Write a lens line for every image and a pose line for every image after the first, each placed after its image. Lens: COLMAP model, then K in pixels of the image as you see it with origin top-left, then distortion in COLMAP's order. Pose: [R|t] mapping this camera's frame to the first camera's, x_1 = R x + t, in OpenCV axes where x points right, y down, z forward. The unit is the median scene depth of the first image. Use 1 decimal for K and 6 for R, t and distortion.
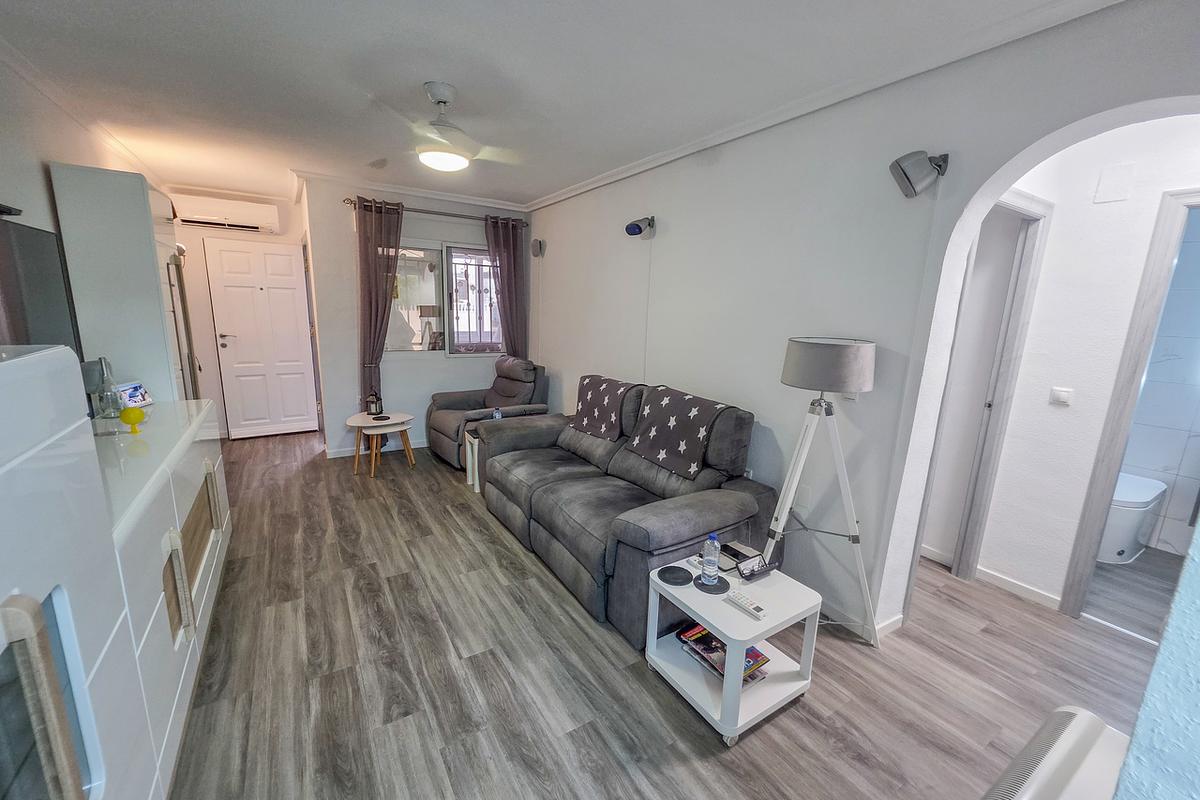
lens RADIAL K [[480.7, 0, 601.1], [0, 480.7, 407.9], [0, 0, 1]] dist [-0.002687, -0.000352]
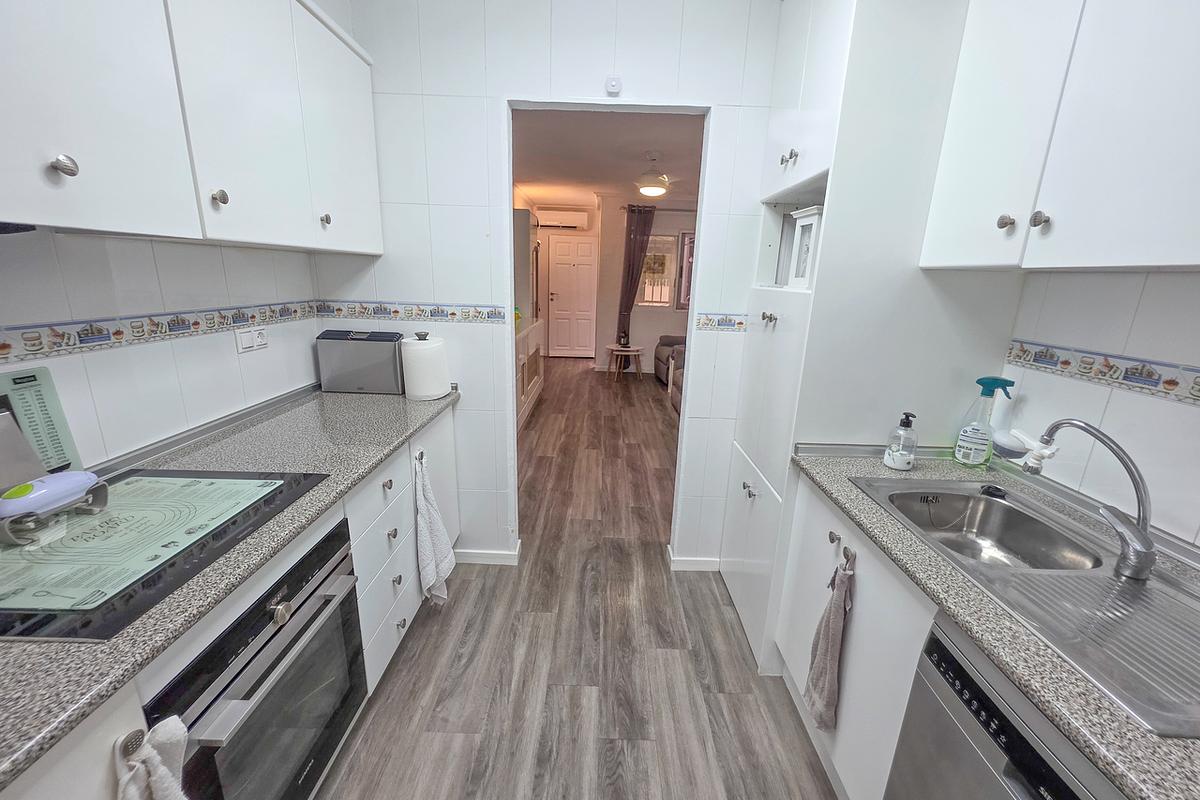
lens RADIAL K [[480.7, 0, 596.1], [0, 480.7, 415.6], [0, 0, 1]] dist [-0.002687, -0.000352]
pose [[0.836331, 0.149198, -0.527533, 0.526407], [-0.121763, 0.988773, 0.086608, 0.194510], [0.534532, -0.008199, 0.845108, -0.619551]]
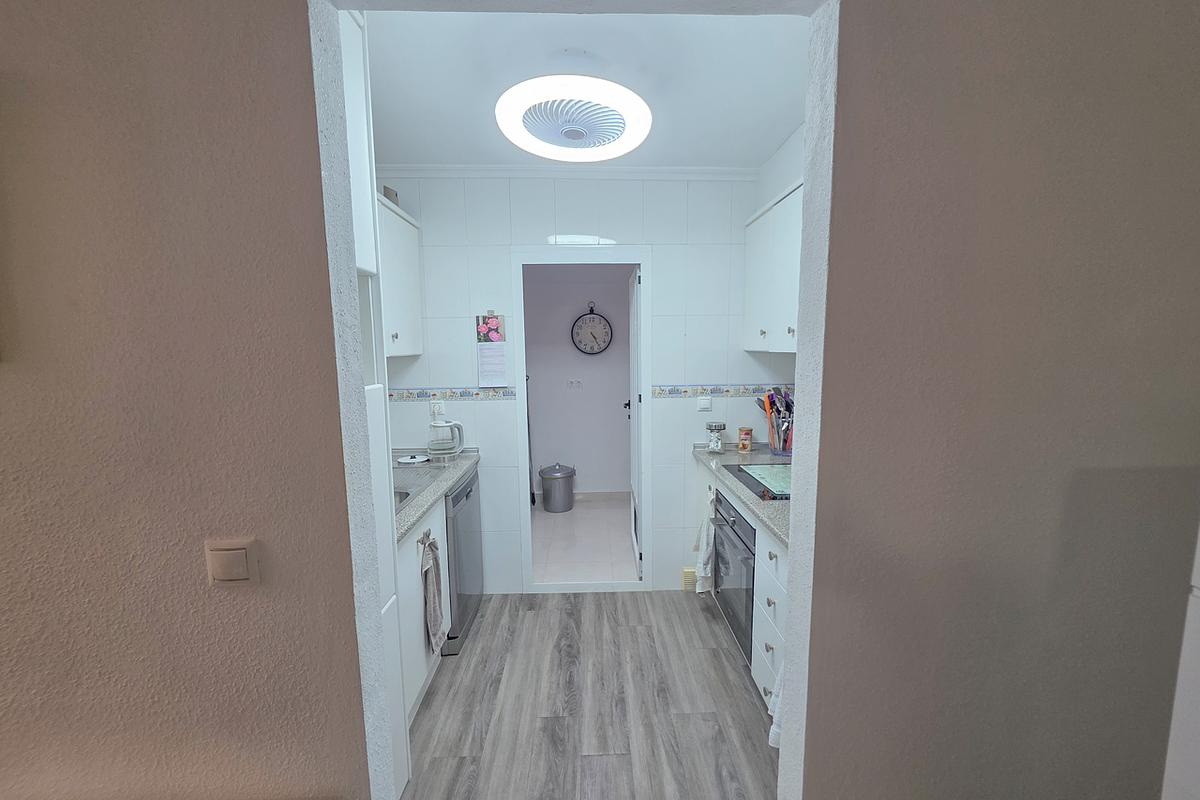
lens RADIAL K [[480.7, 0, 602.3], [0, 480.7, 407.0], [0, 0, 1]] dist [-0.002687, -0.000352]
pose [[-0.861523, -0.082336, 0.500999, -0.085772], [0.093924, 0.943886, 0.316634, -0.060721], [-0.498956, 0.319844, -0.805446, 0.306572]]
